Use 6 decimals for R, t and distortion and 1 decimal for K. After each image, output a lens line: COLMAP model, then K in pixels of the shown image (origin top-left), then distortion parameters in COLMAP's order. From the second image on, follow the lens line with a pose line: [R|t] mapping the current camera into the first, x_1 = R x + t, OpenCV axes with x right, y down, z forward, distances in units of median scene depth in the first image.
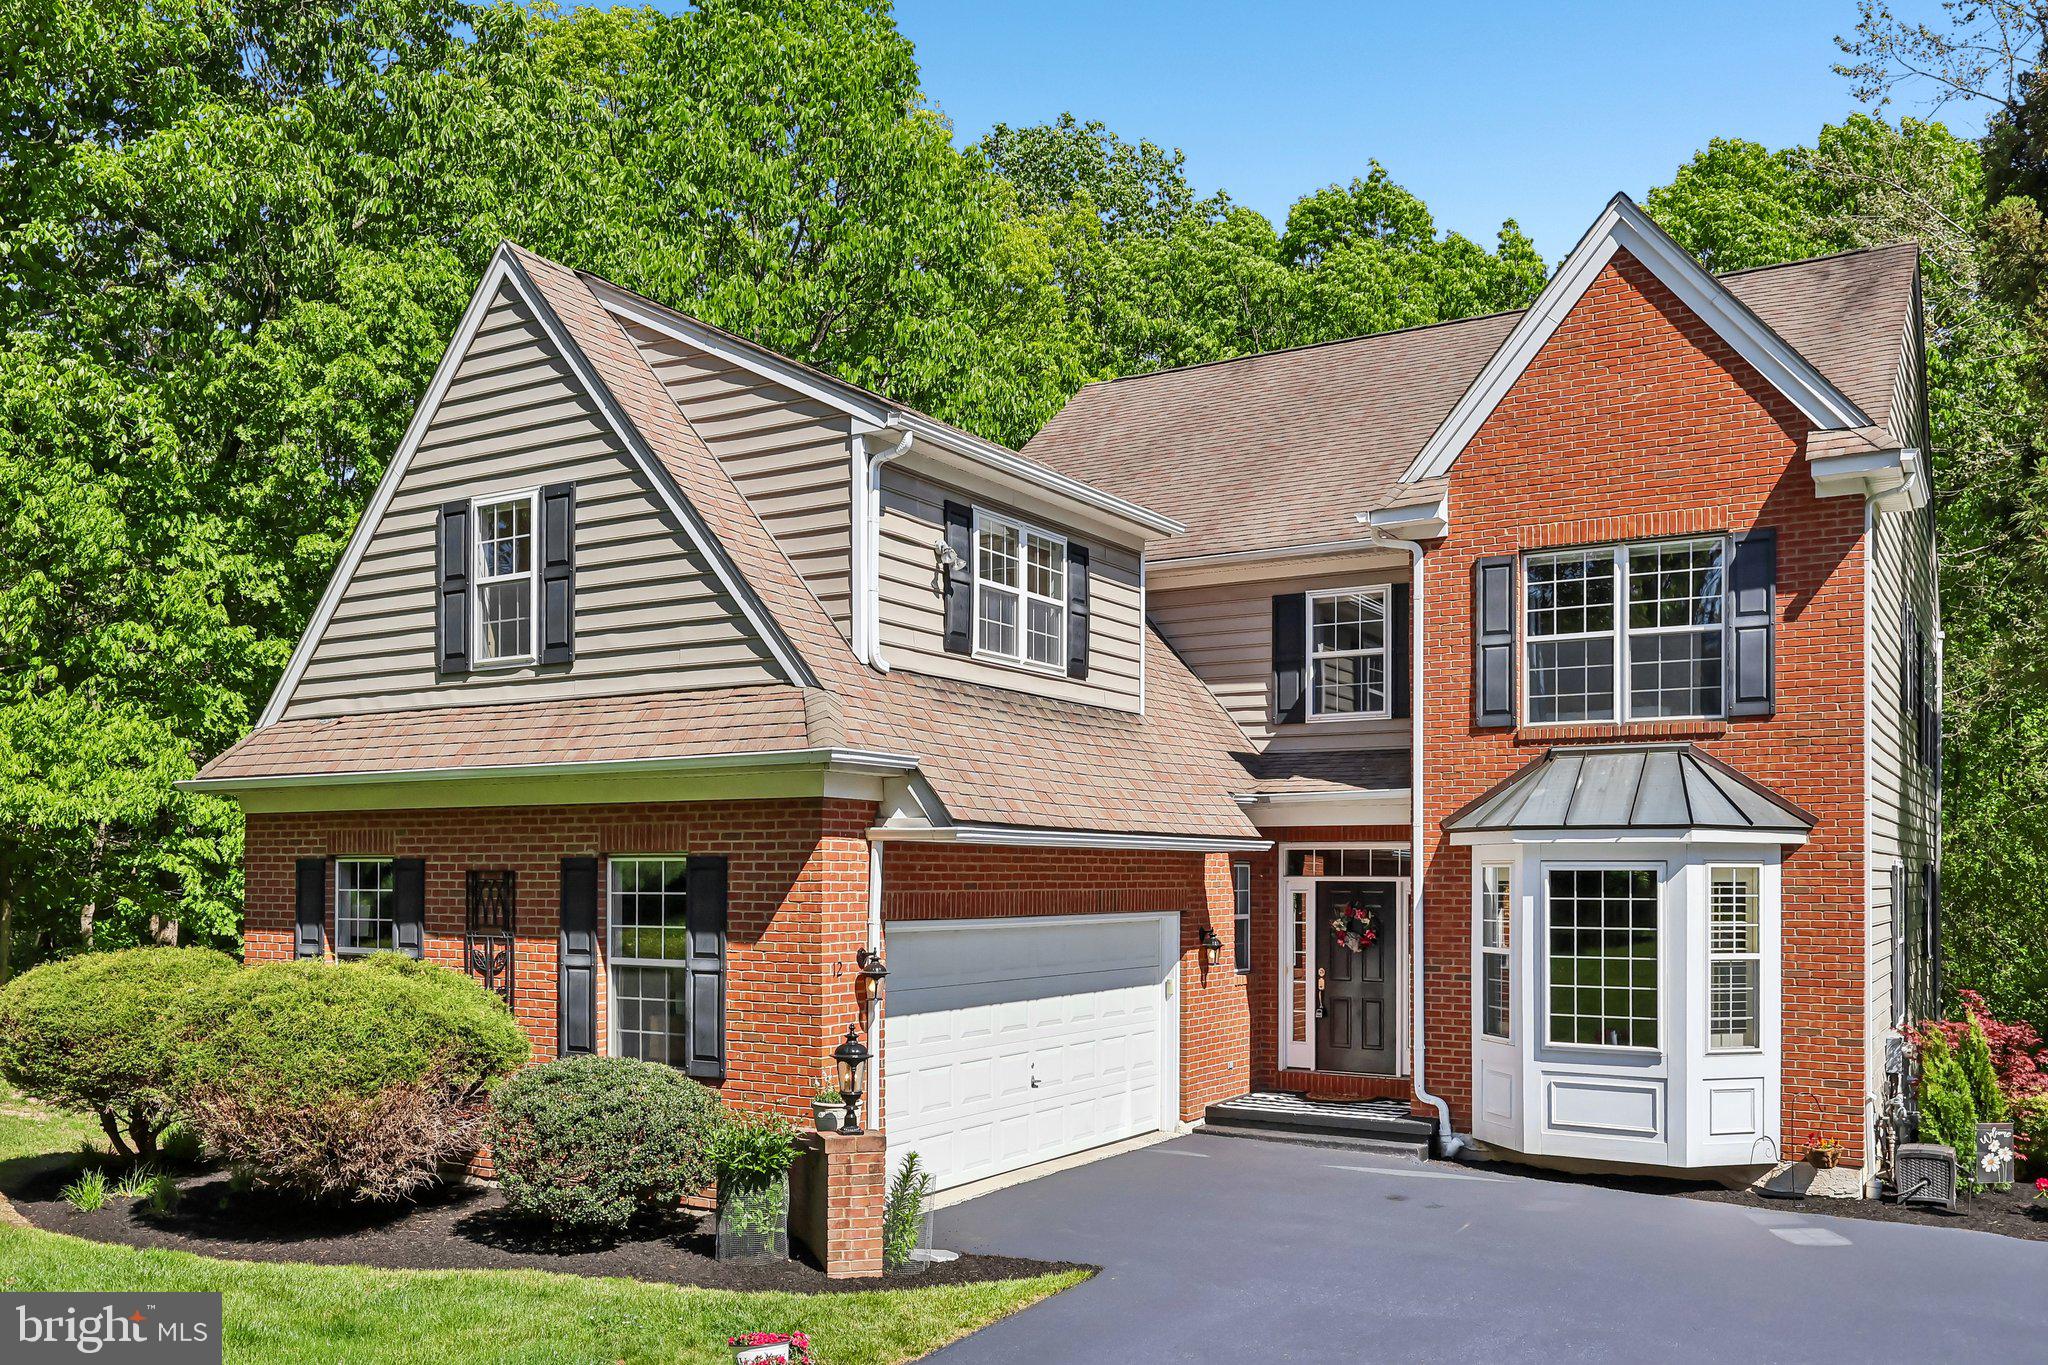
lens RADIAL K [[1686.8, 0, 1024.3], [0, 1686.8, 861.2], [0, 0, 1]] dist [-0.006847, -0.002858]
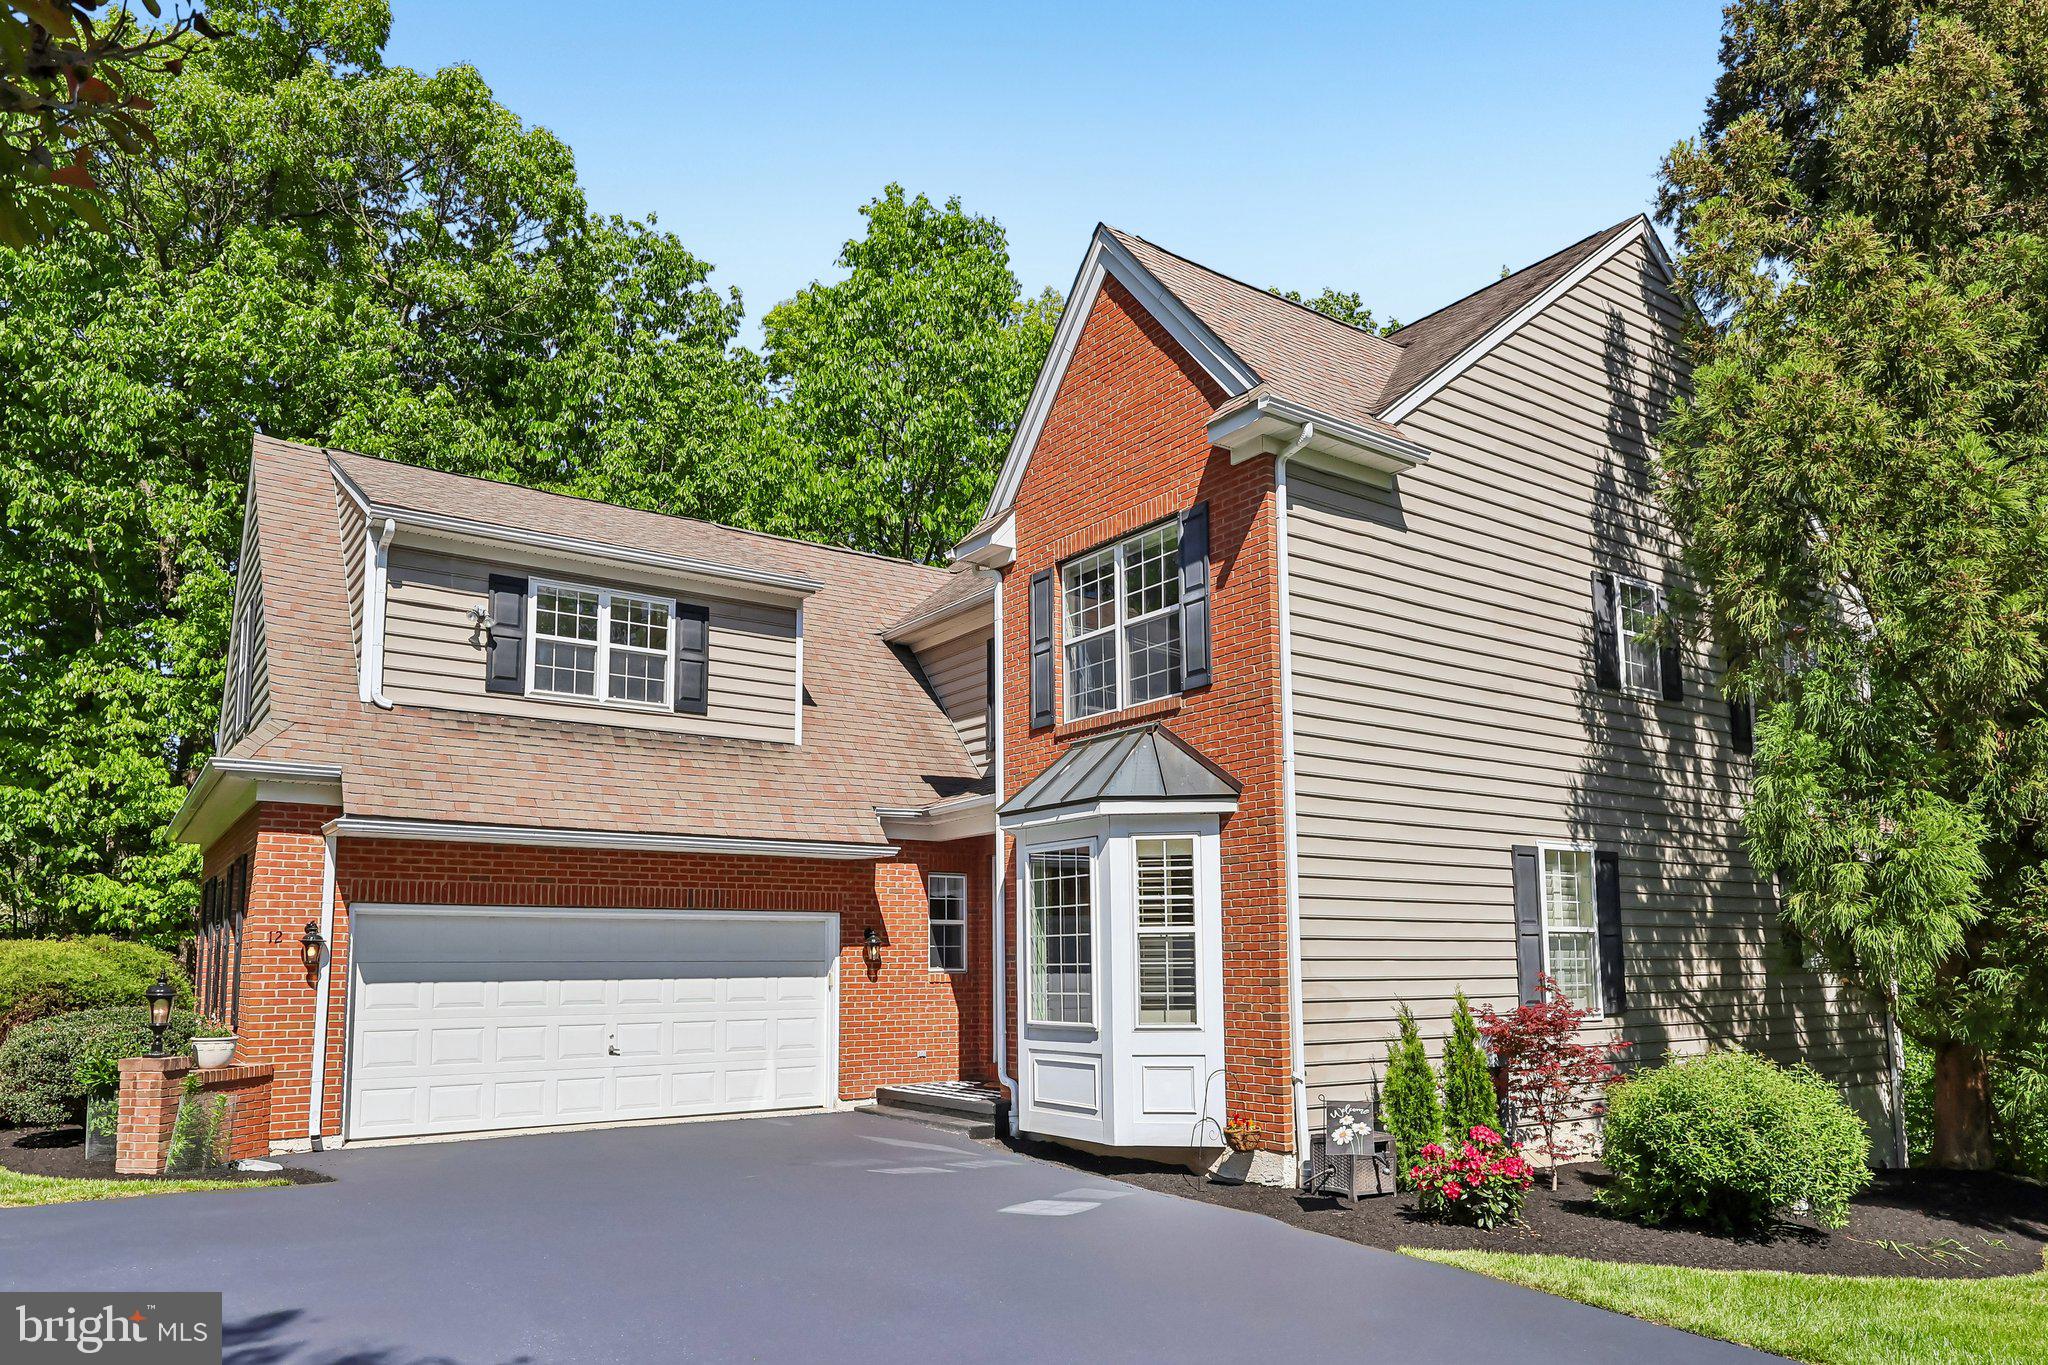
lens RADIAL K [[1341.7, 0, 1022.2], [0, 1341.7, 812.4], [0, 0, 1]] dist [-0.000196, -0.001542]
pose [[0.915090, -0.057257, -0.399164, 0.653823], [0.014451, 0.993889, -0.109436, 0.072366], [0.402990, 0.094375, 0.910325, 0.245369]]
